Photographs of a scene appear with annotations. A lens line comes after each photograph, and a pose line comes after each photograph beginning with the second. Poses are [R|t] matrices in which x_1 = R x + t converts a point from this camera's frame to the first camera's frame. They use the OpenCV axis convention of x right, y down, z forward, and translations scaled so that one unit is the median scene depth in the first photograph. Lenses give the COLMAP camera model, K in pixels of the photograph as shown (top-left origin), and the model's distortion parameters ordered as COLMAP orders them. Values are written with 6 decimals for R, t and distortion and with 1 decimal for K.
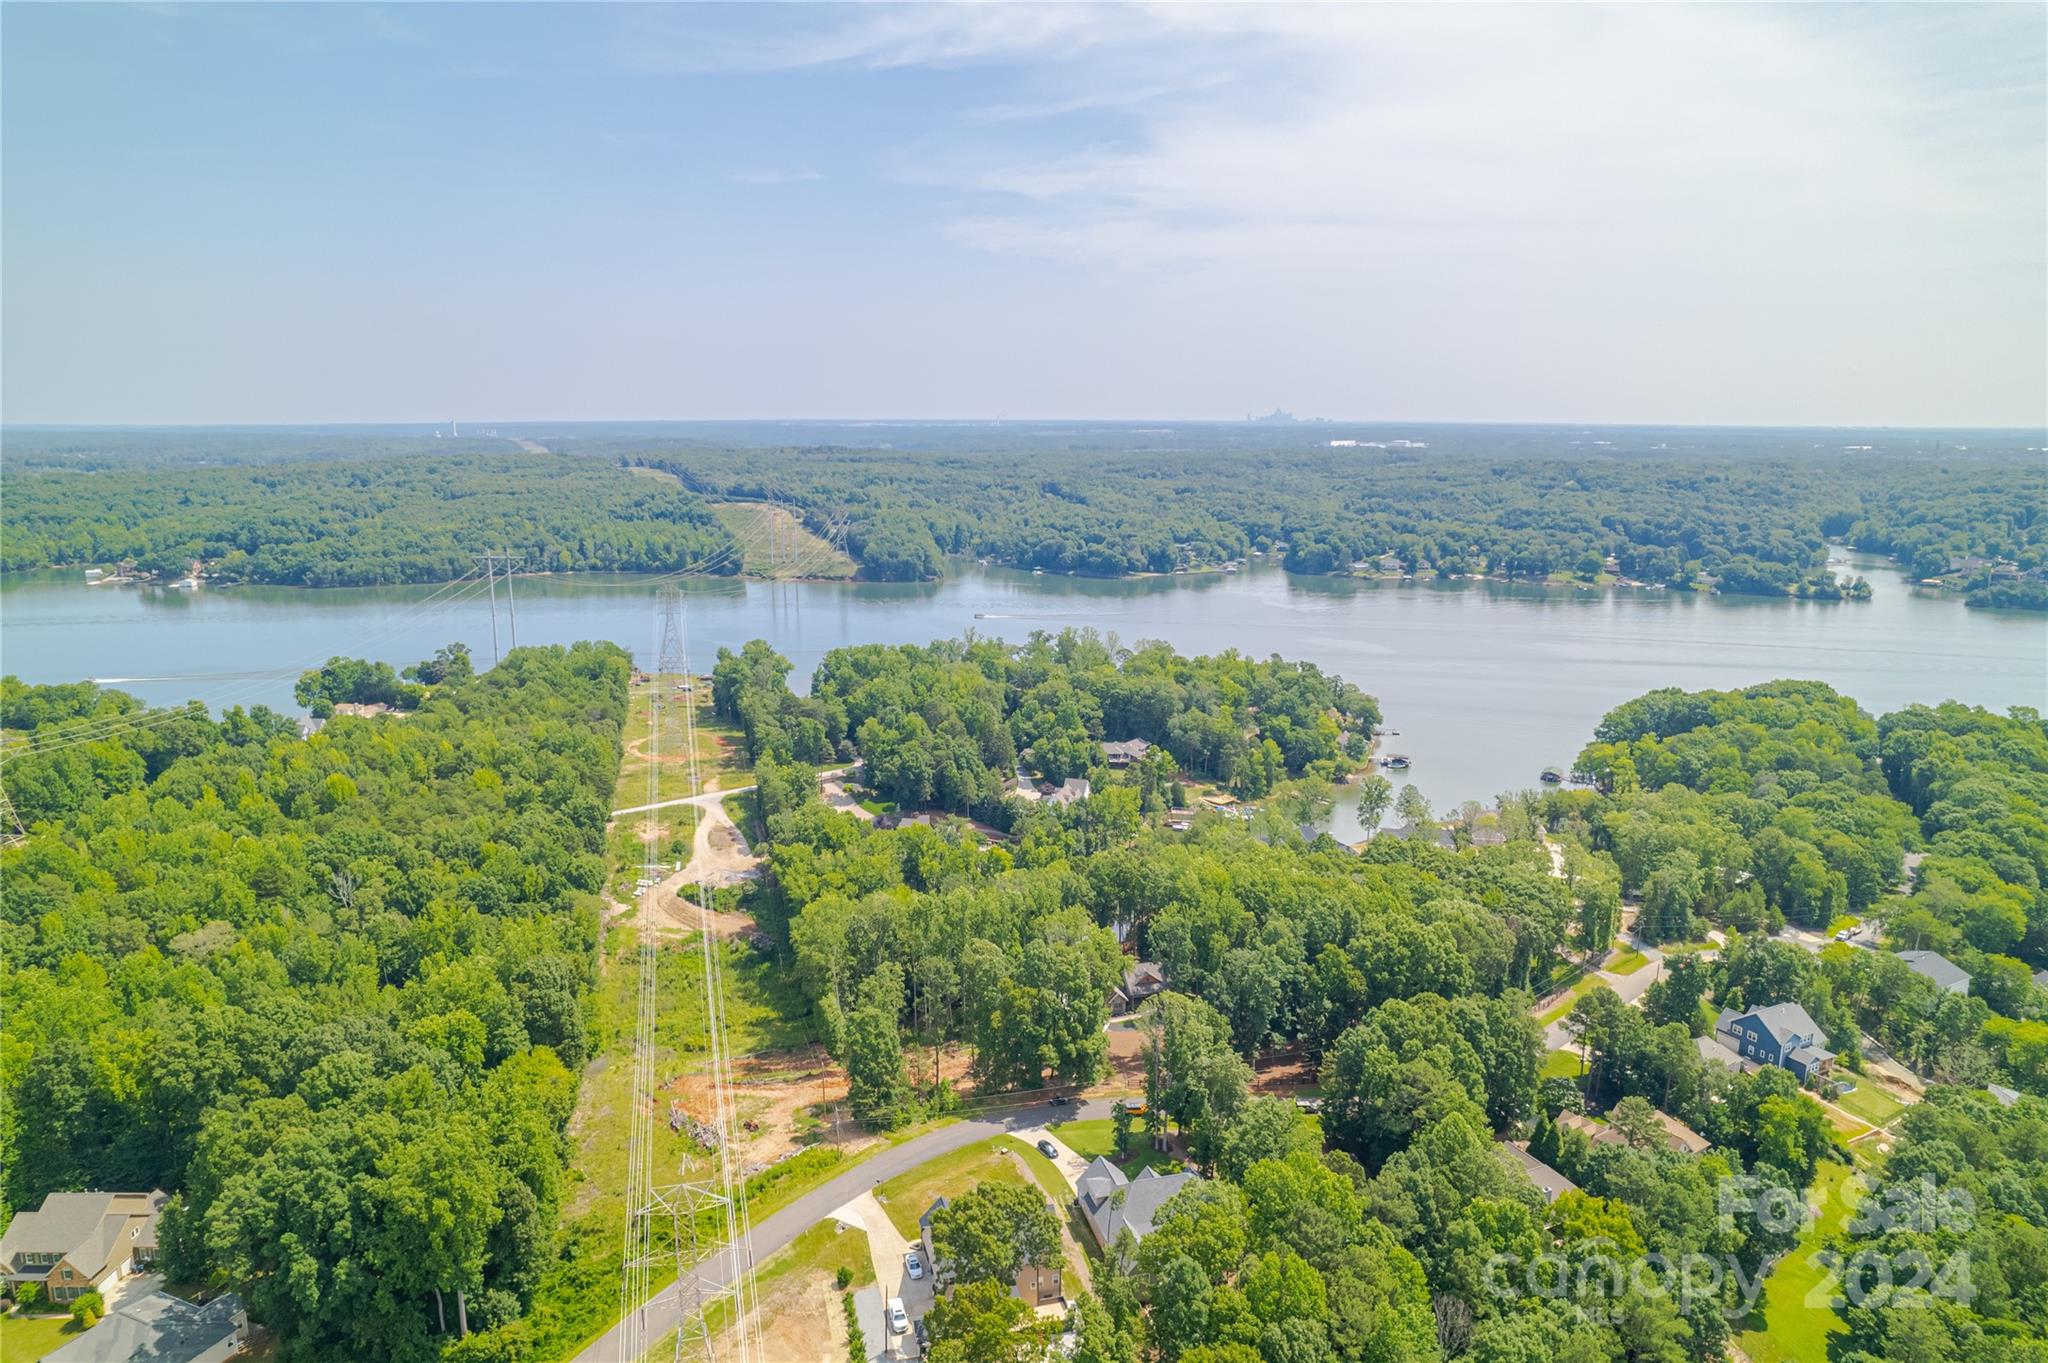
lens RADIAL K [[1327.2, 0, 1024.3], [0, 1327.2, 606.1], [0, 0, 1]] dist [-0.054795, -0.000486]
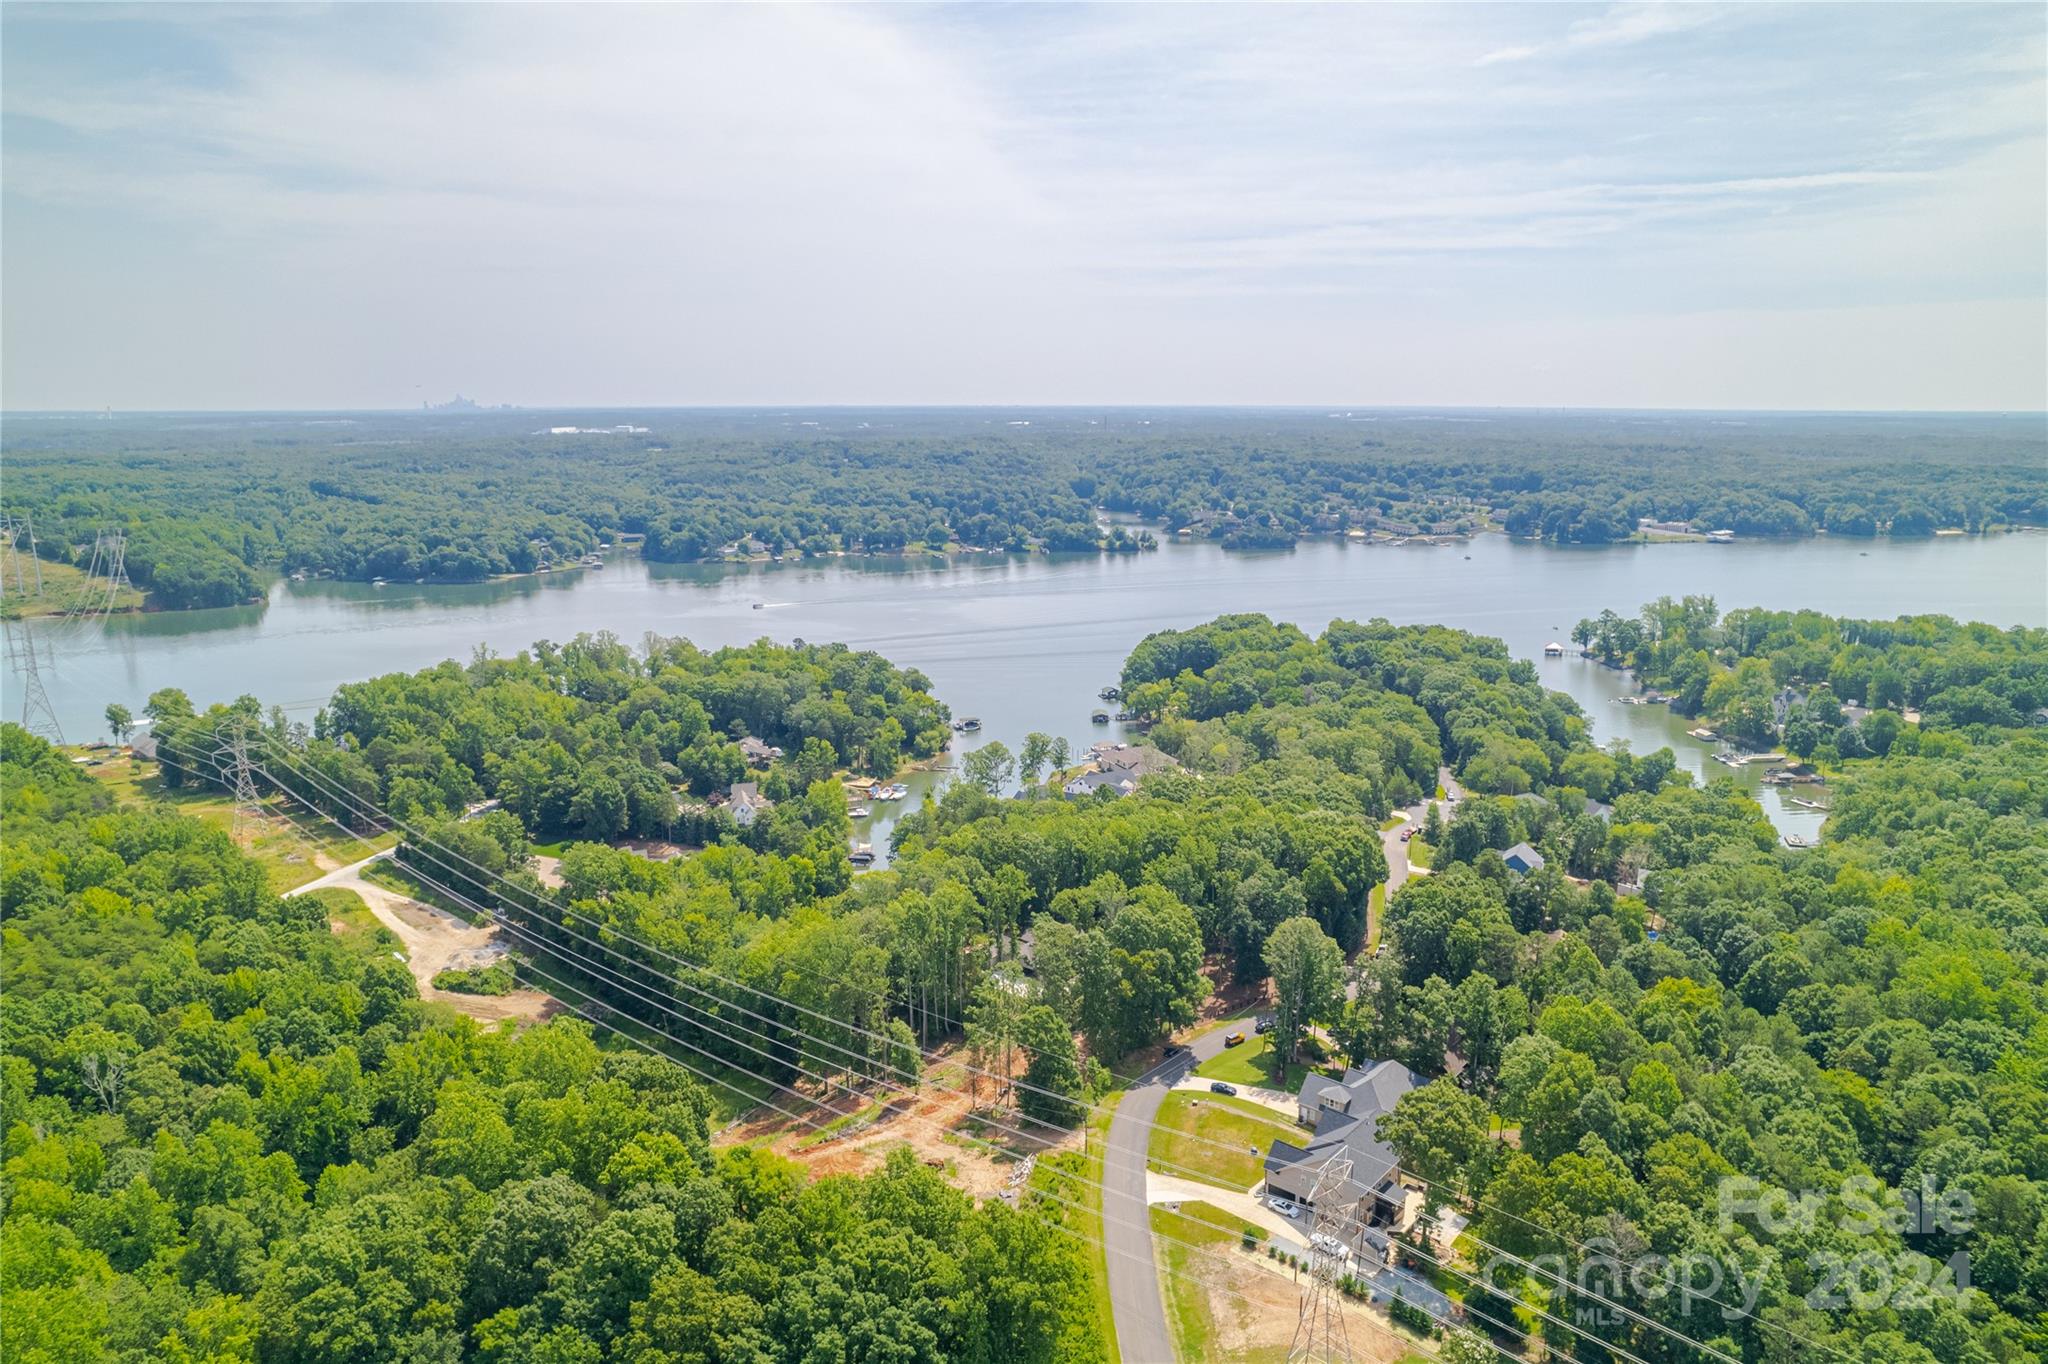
lens RADIAL K [[1342.5, 0, 1017.8], [0, 1342.5, 680.2], [0, 0, 1]] dist [-0.073001, 0.067879]
pose [[0.827552, -0.118190, 0.548807, -0.130877], [0.082971, 0.992601, 0.088651, -0.004820], [-0.555224, -0.027829, 0.831235, 0.039847]]
